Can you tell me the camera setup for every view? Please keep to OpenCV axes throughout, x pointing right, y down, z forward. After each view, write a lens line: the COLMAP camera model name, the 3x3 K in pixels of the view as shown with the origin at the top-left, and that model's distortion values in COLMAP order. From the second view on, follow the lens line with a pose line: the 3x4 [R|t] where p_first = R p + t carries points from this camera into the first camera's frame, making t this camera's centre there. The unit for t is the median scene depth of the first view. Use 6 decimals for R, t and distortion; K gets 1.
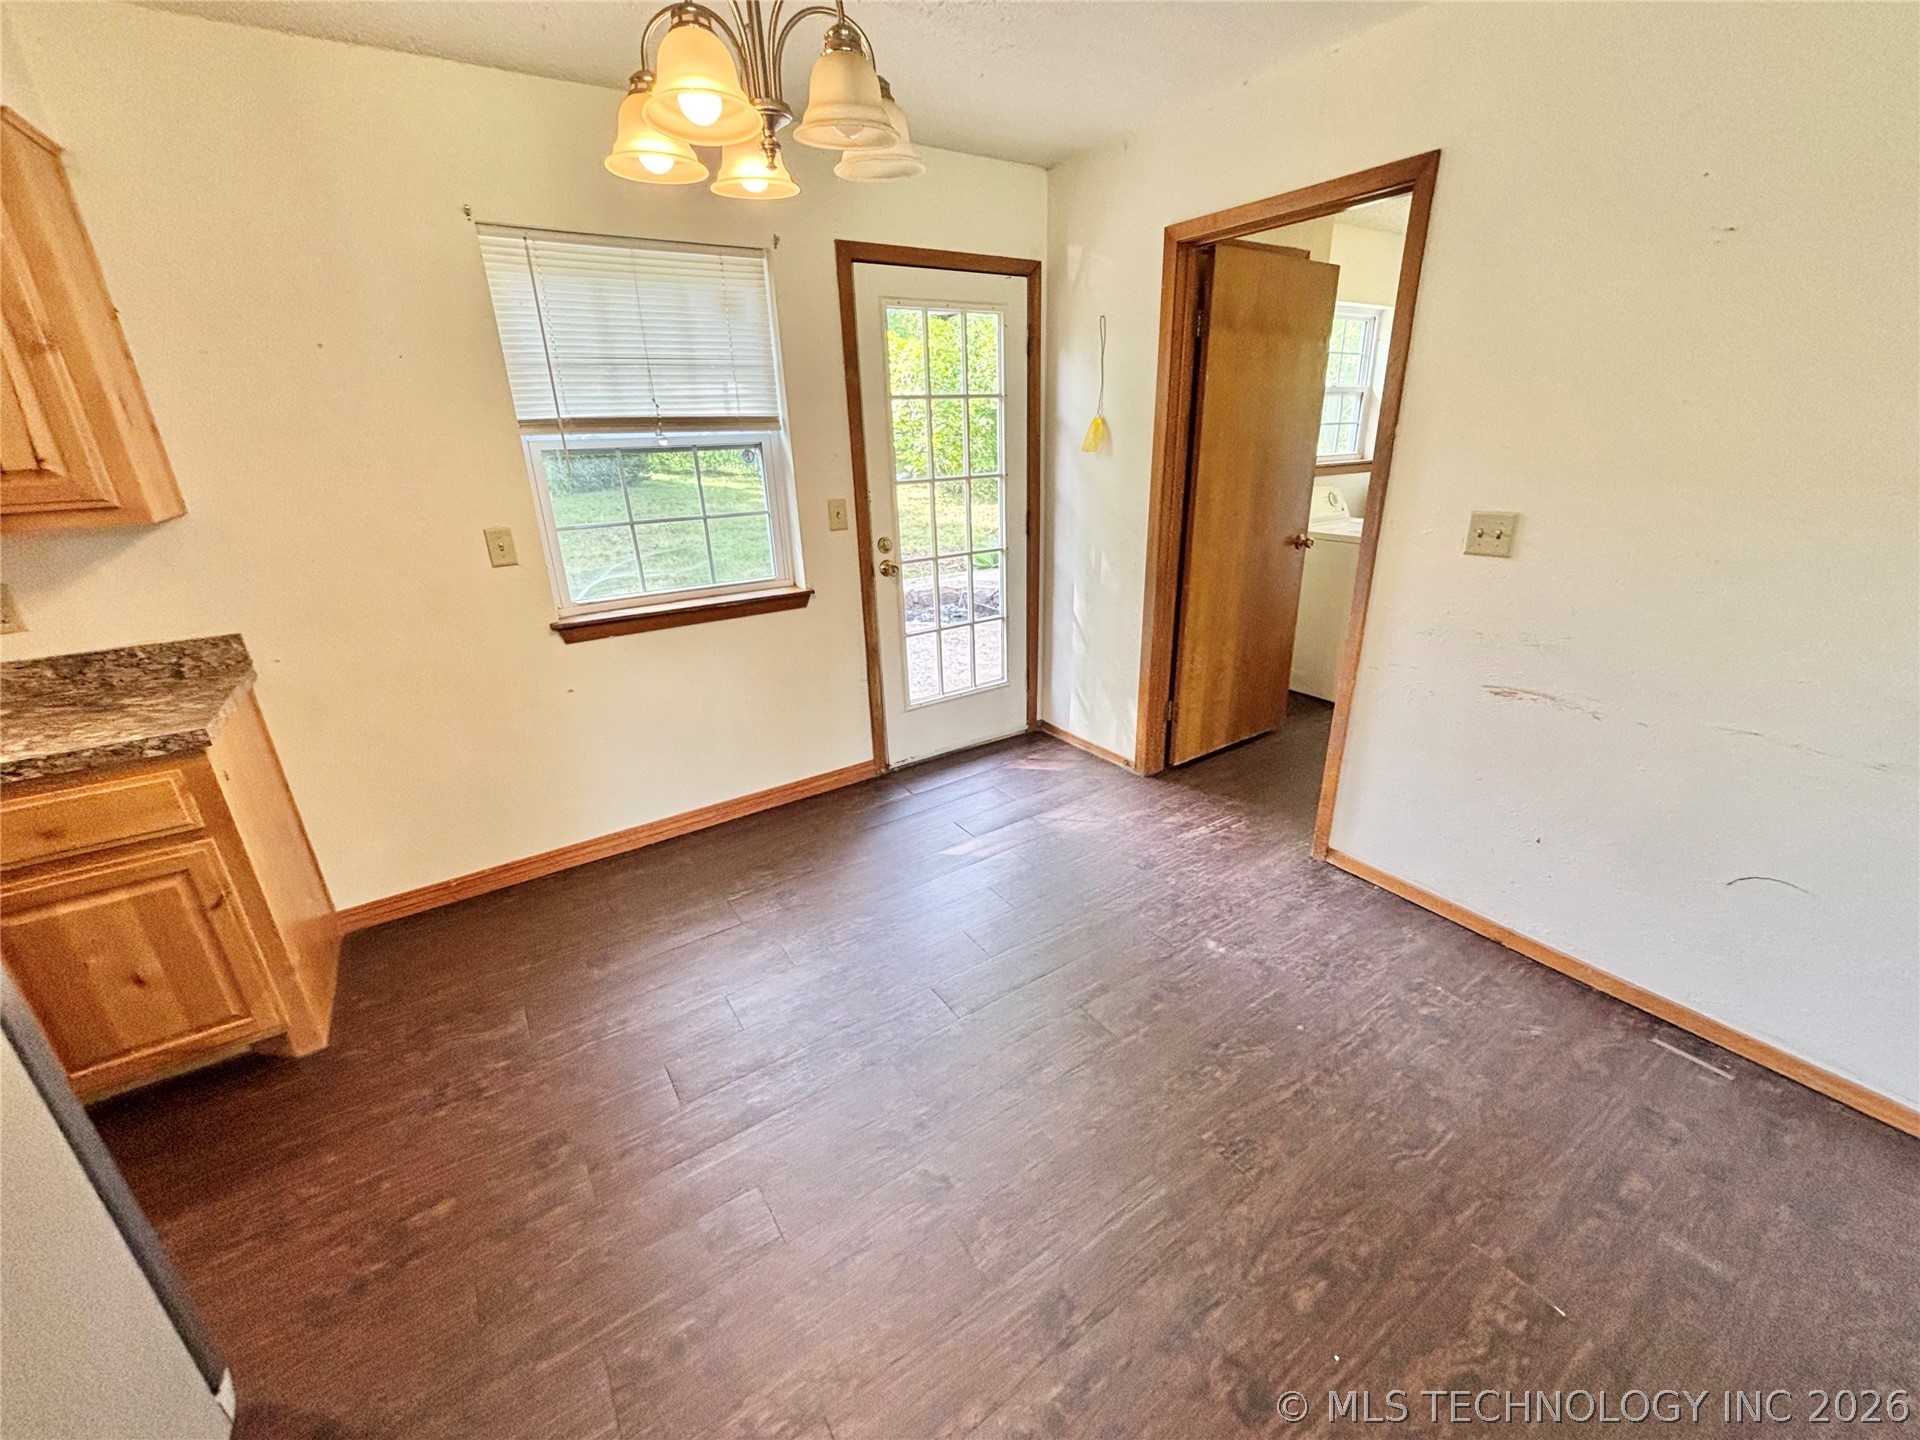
lens RADIAL K [[768.9, 0, 963.6], [0, 768.9, 730.9], [0, 0, 1]] dist [-0.001821, 0.000175]
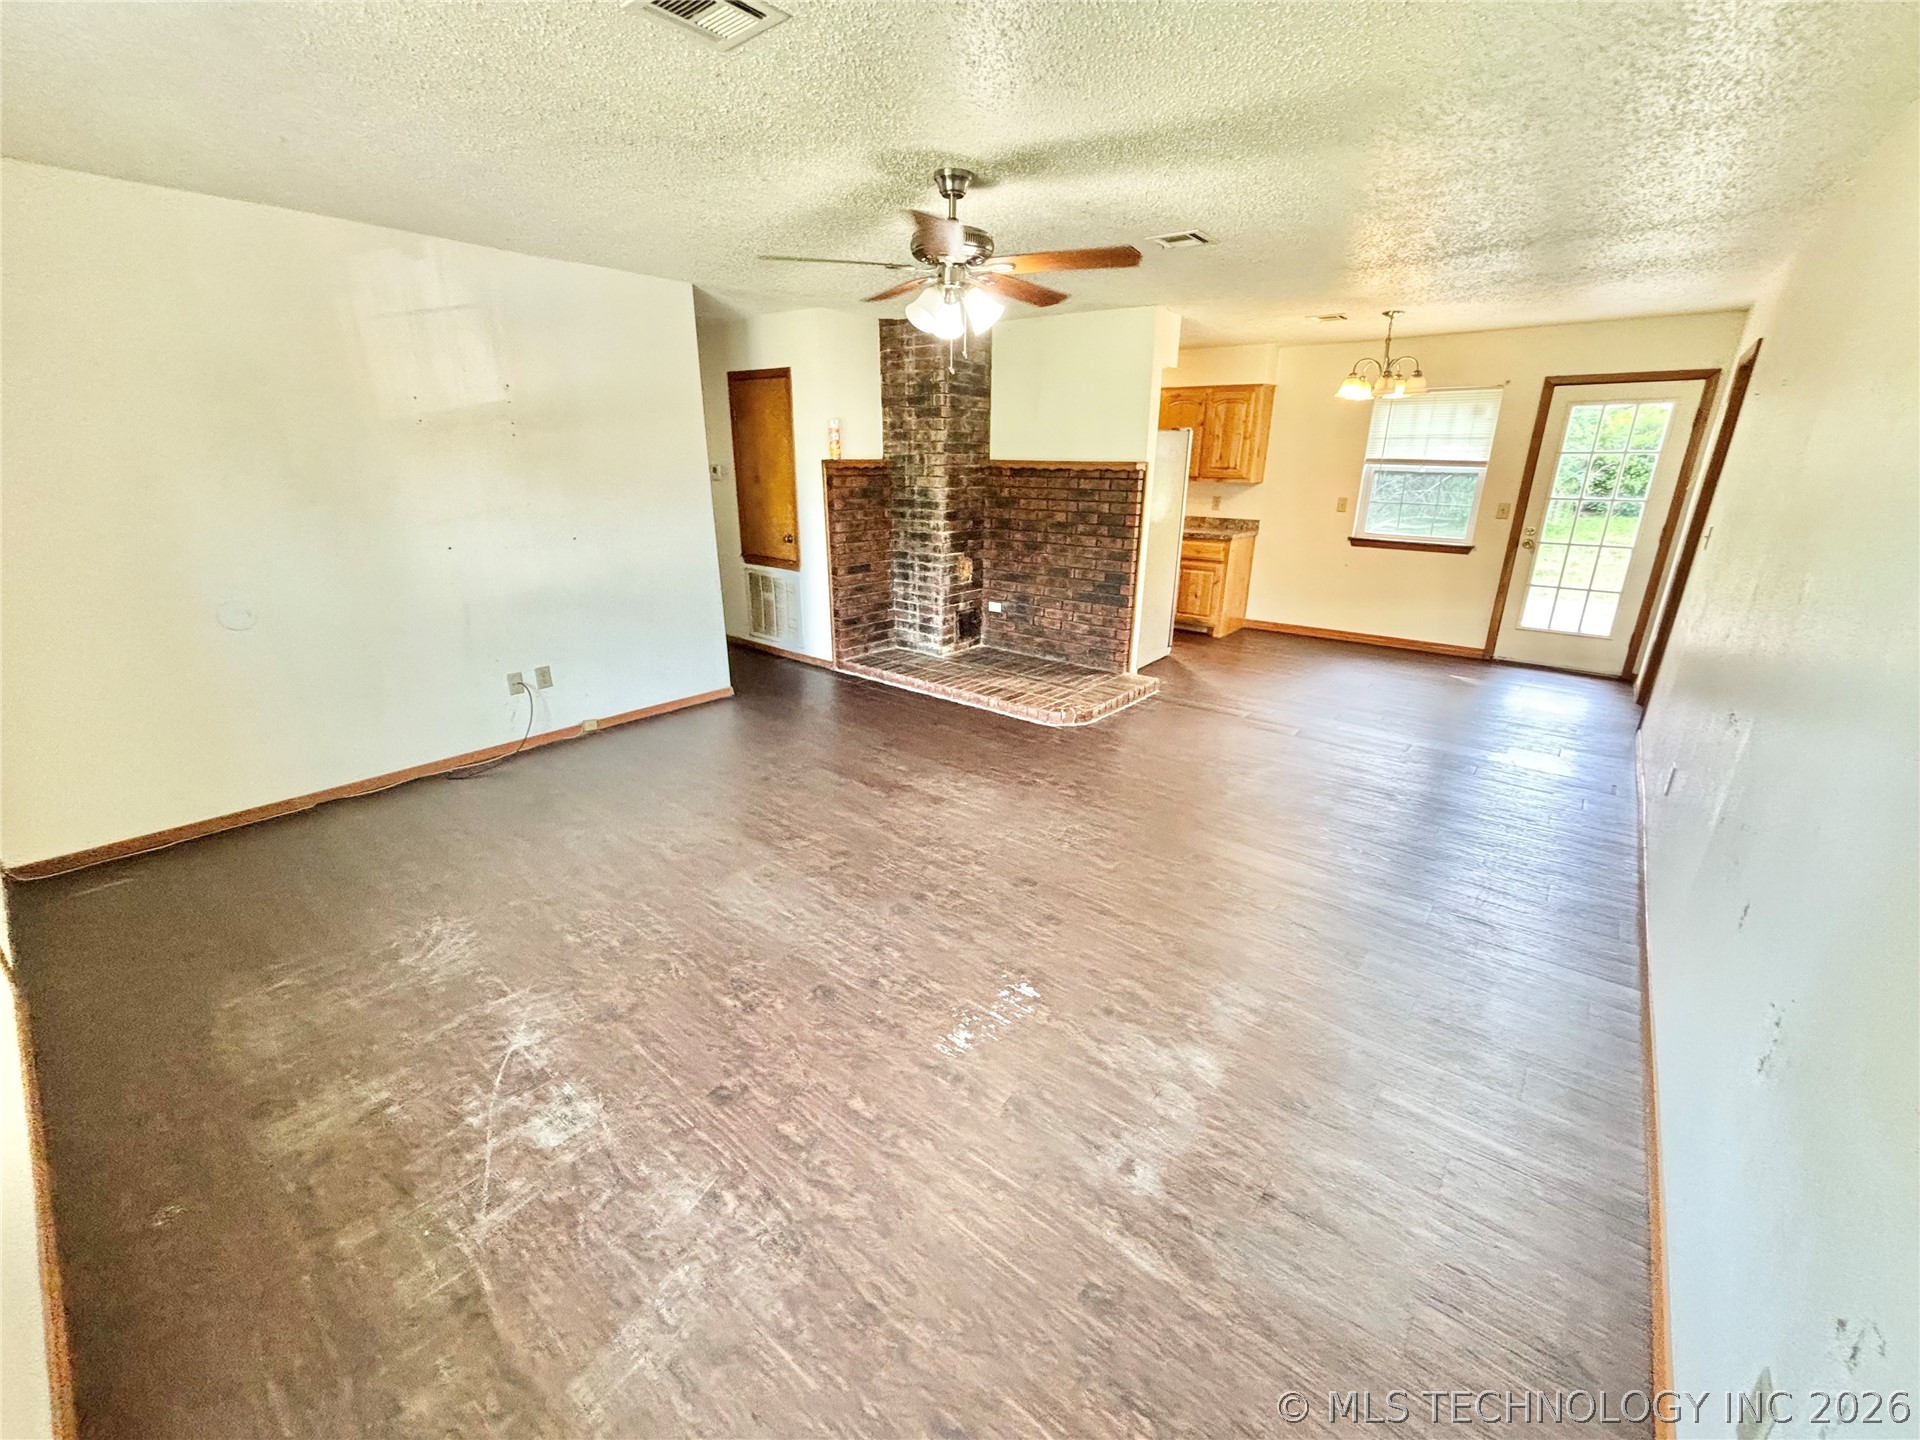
lens RADIAL K [[768.9, 0, 970.8], [0, 768.9, 728.9], [0, 0, 1]] dist [-0.001821, 0.000175]
pose [[0.299065, 0.346054, -0.889273, 1.474979], [-0.369371, 0.901257, 0.226497, 0.299768], [0.879844, 0.260735, 0.397357, -0.889782]]
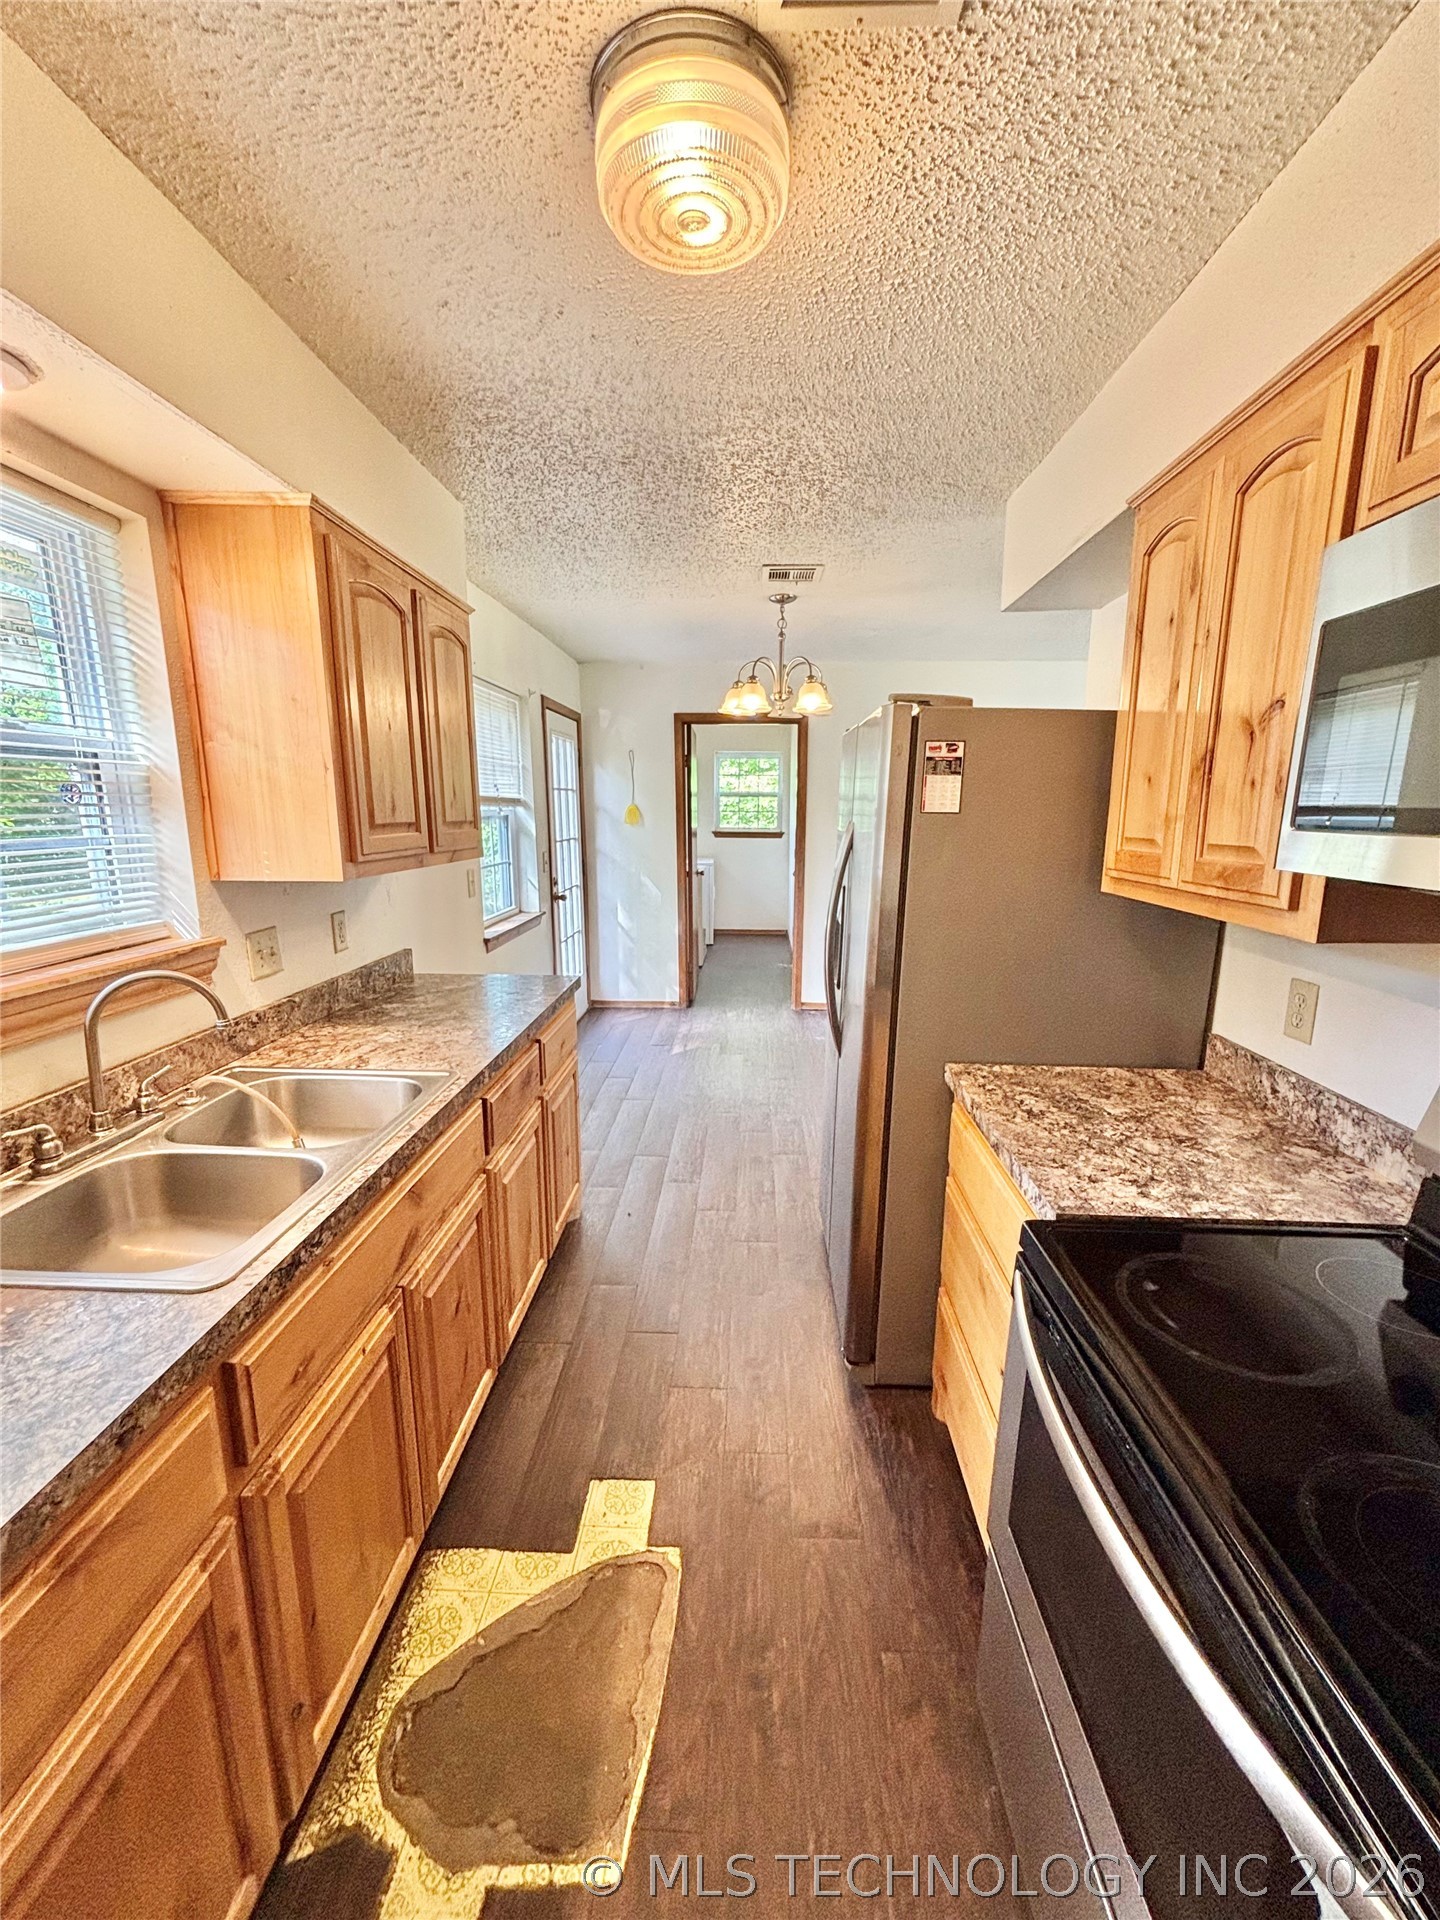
lens RADIAL K [[768.9, 0, 728.3], [0, 768.9, 959.5], [0, 0, 1]] dist [-0.001821, 0.000175]
pose [[0.584738, -0.127878, 0.801079, -1.272962], [0.275072, 0.960250, -0.047498, 0.075824], [-0.763162, 0.248128, 0.596671, -0.121648]]
